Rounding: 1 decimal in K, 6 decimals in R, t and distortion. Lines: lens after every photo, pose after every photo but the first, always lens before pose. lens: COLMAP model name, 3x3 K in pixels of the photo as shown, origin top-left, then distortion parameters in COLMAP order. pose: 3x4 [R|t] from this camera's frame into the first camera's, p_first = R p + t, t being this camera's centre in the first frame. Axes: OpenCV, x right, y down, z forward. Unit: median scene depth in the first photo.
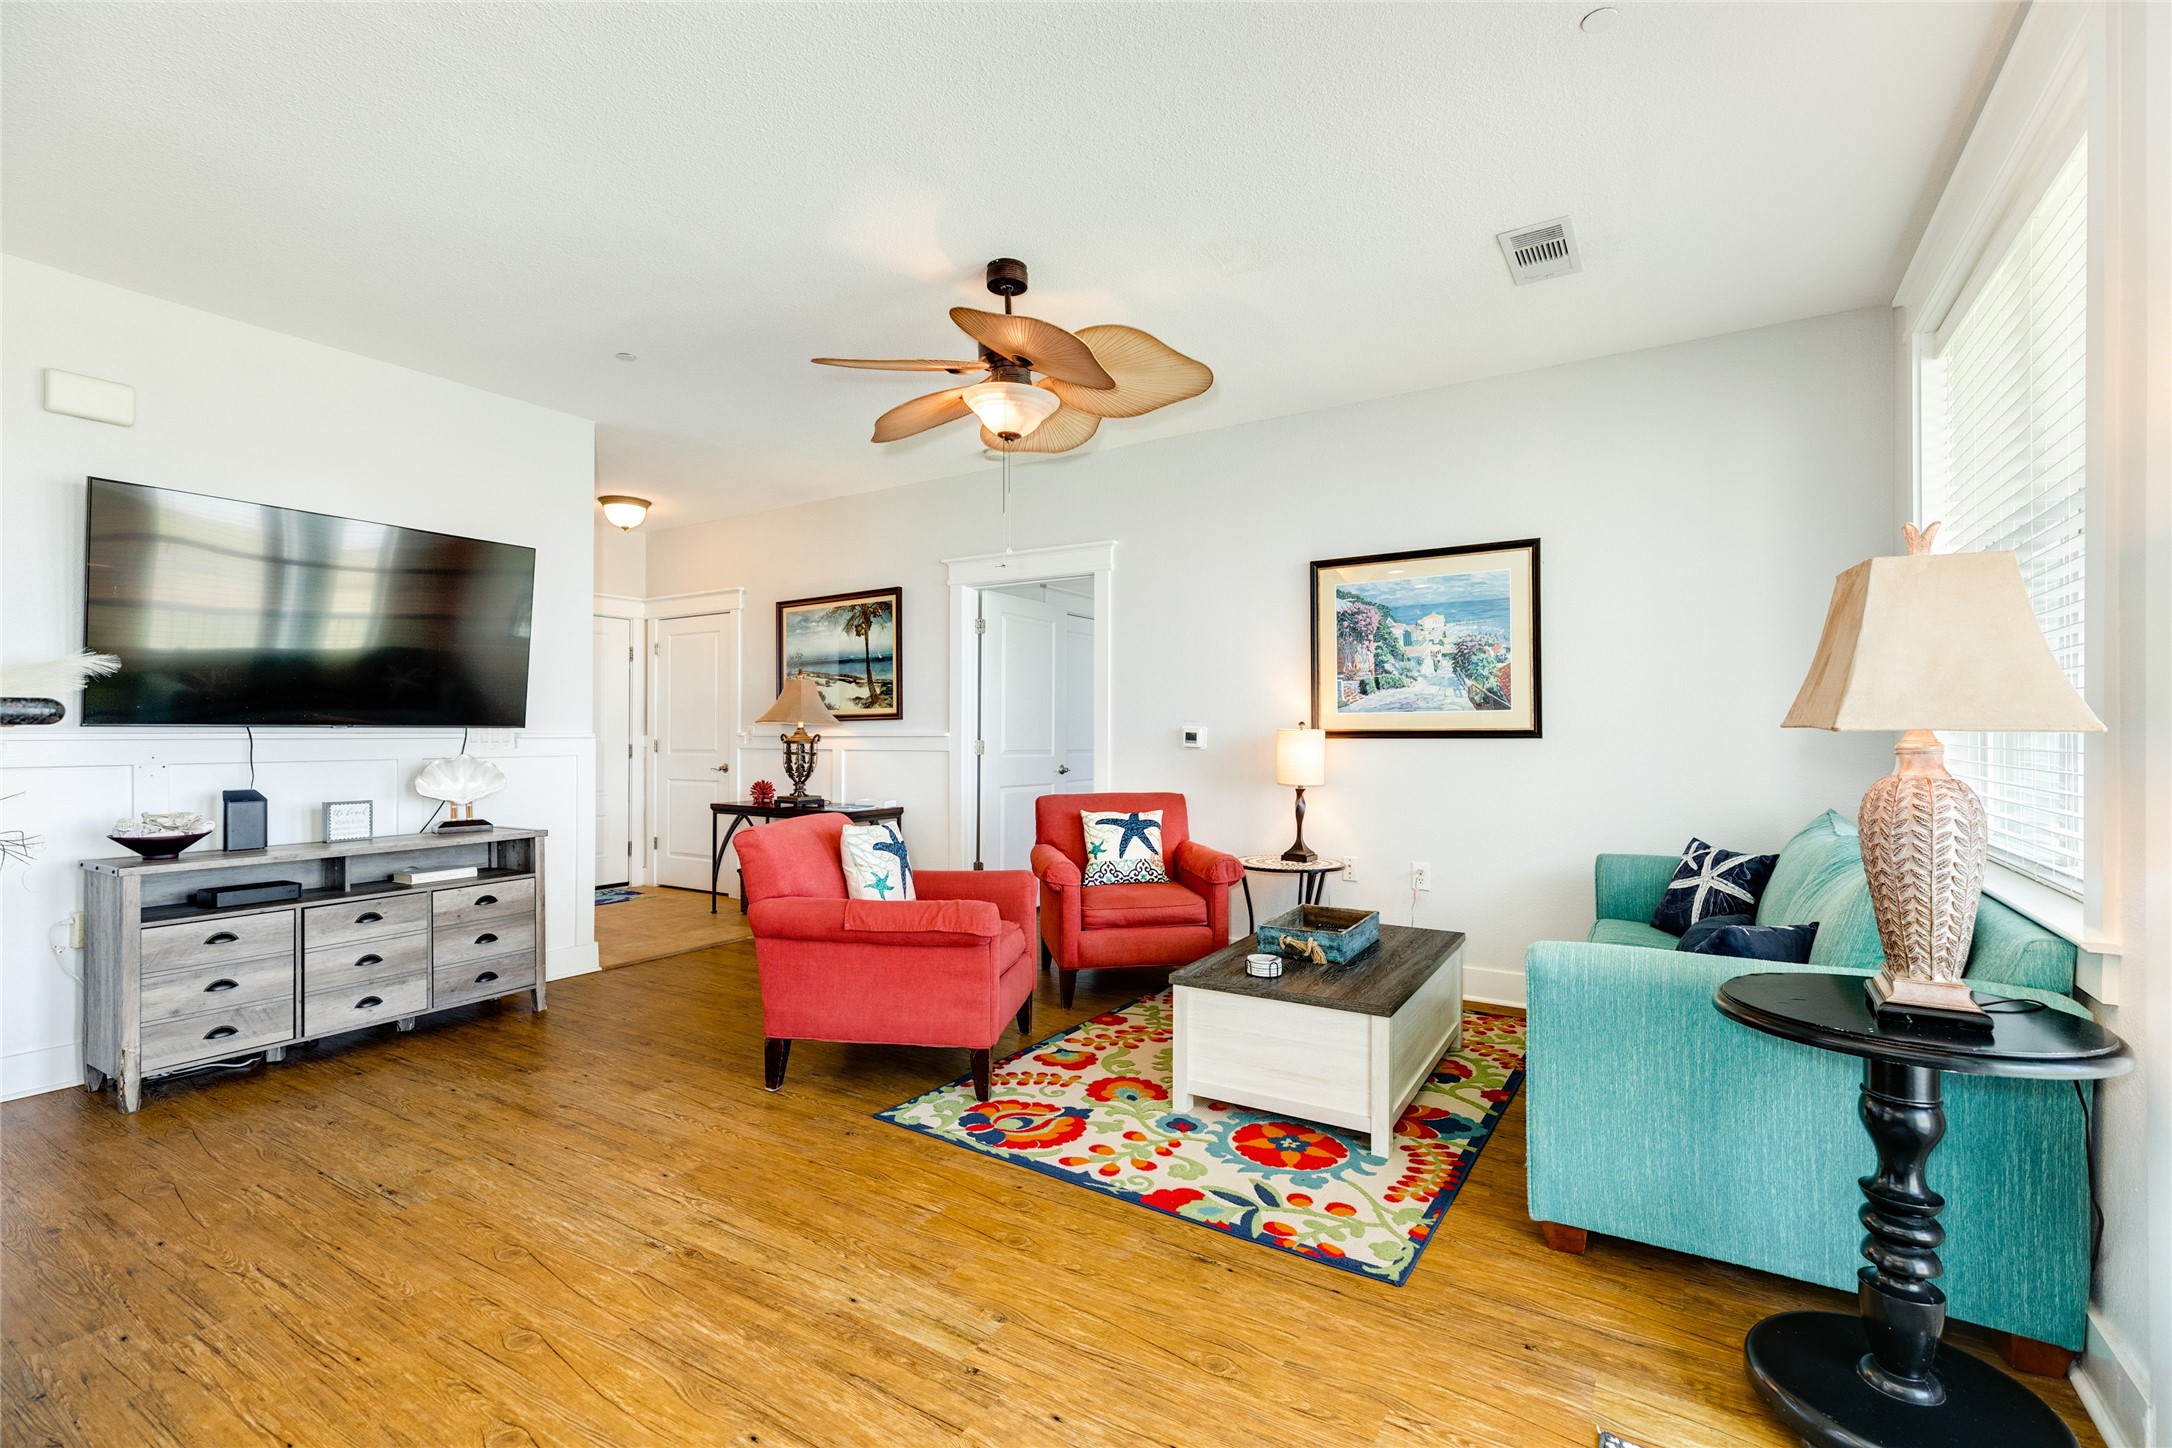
lens RADIAL K [[966.6, 0, 1086.5], [0, 966.6, 727.9], [0, 0, 1]] dist [0.004884, 0.000080]
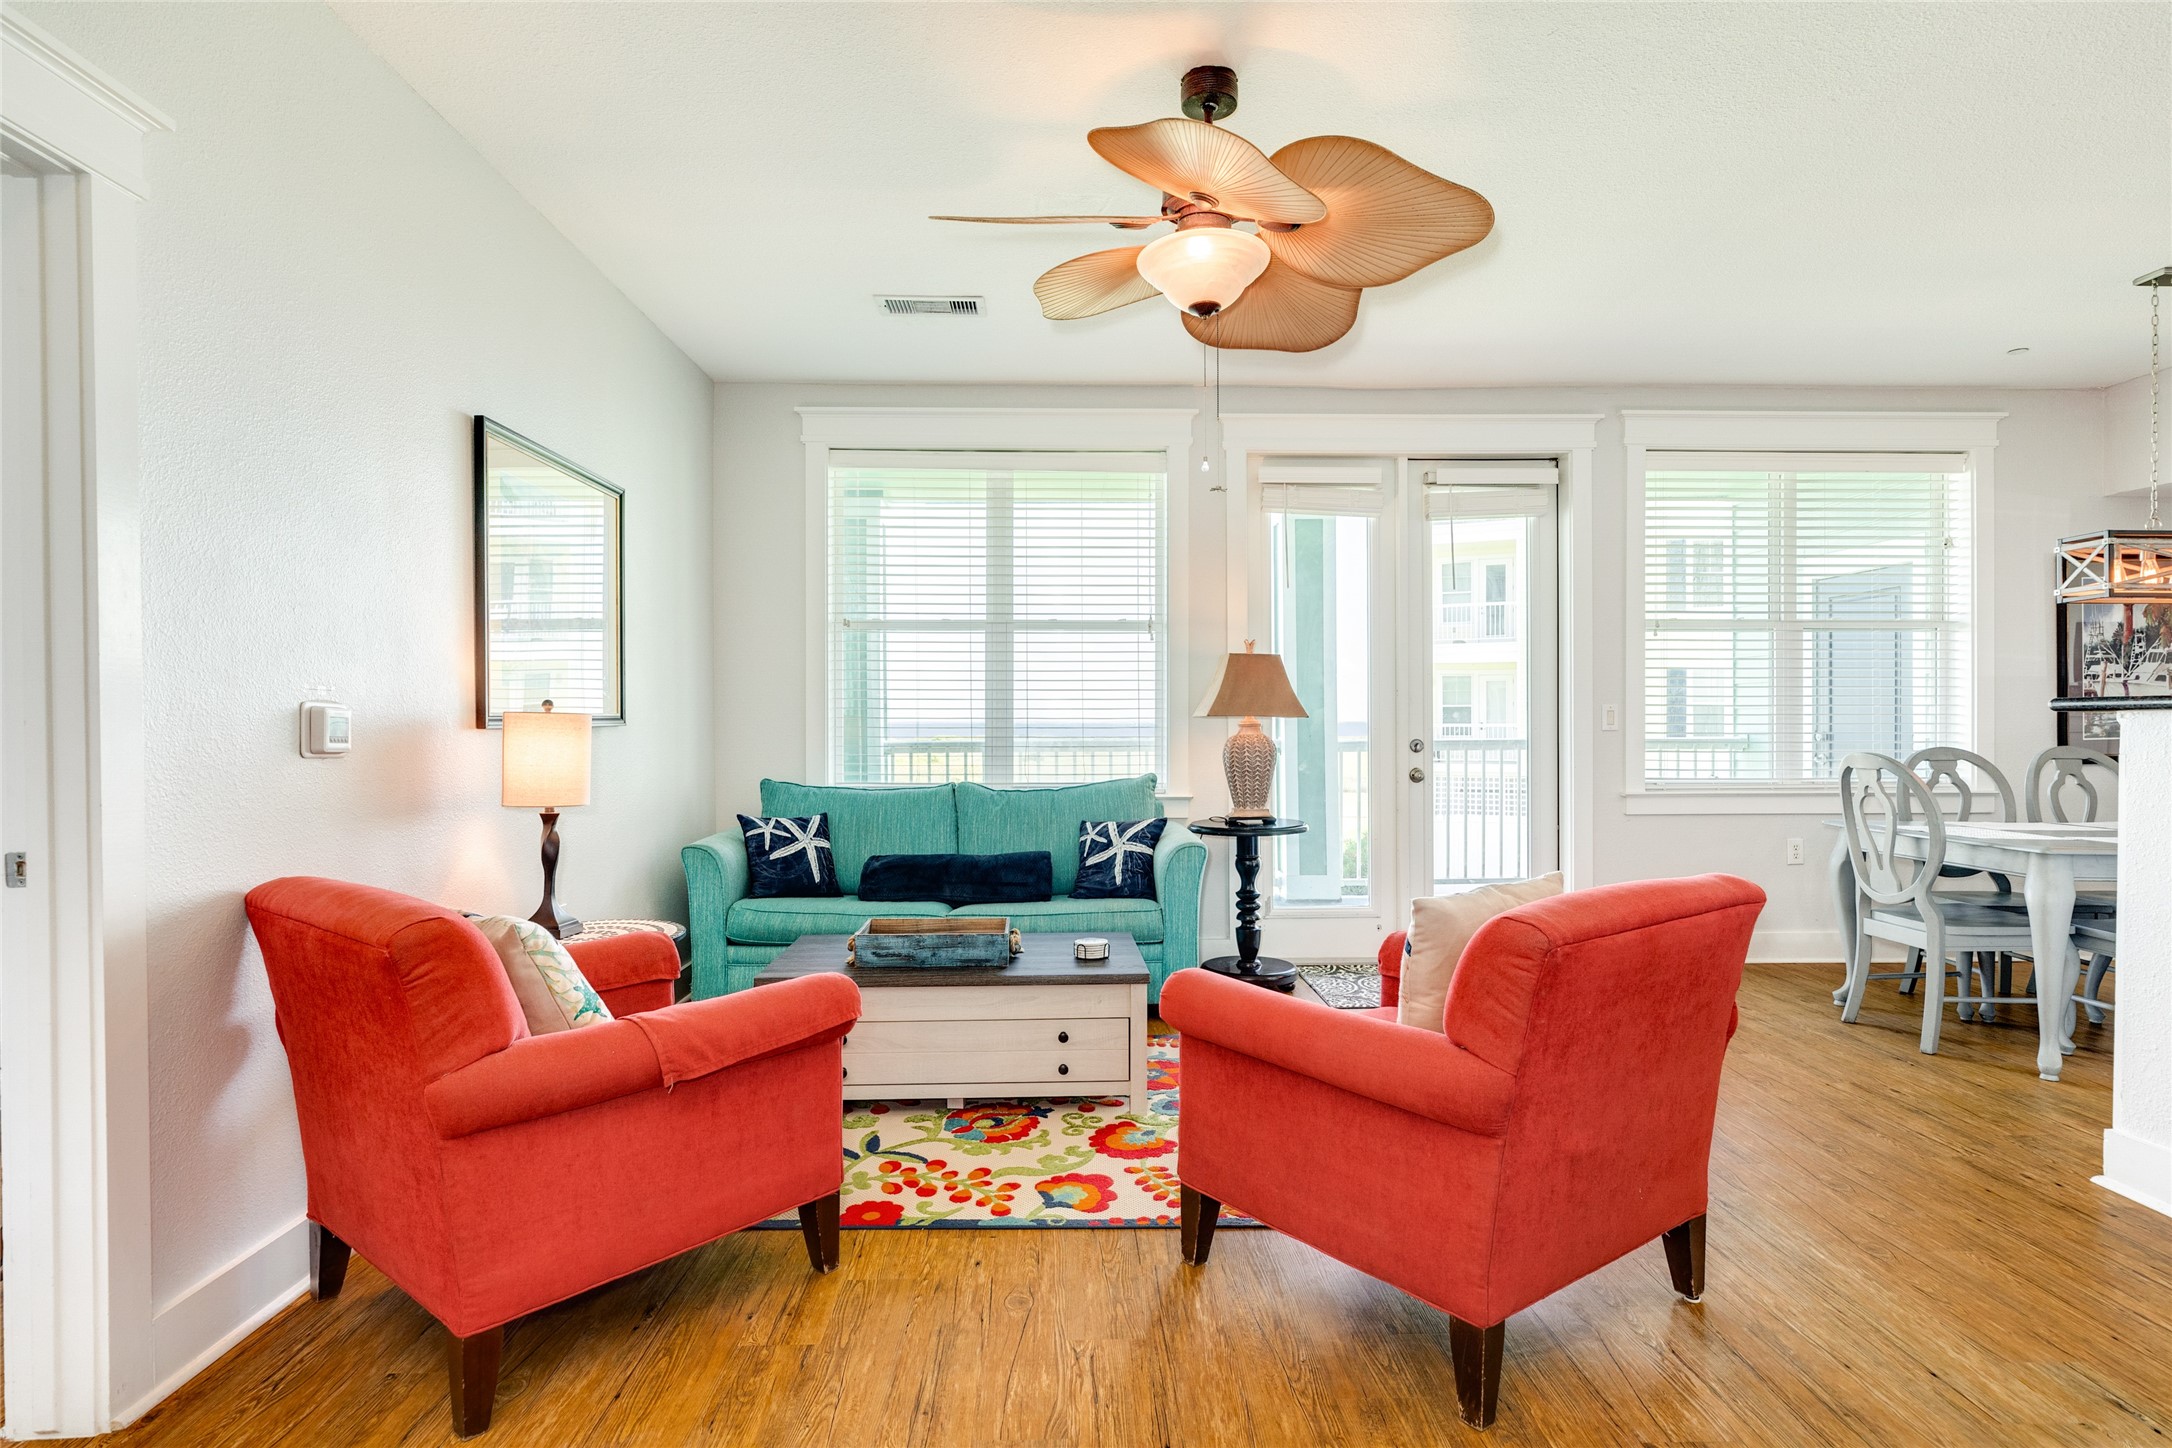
lens RADIAL K [[1132.3, 0, 1086.7], [0, 1132.3, 728.4], [0, 0, 1]] dist [-0.000425, -0.000397]
pose [[-0.553227, -0.005041, 0.833015, -0.728096], [-0.001653, 0.999986, 0.004953, 0.009496], [-0.833029, 0.001364, -0.553228, 1.514442]]
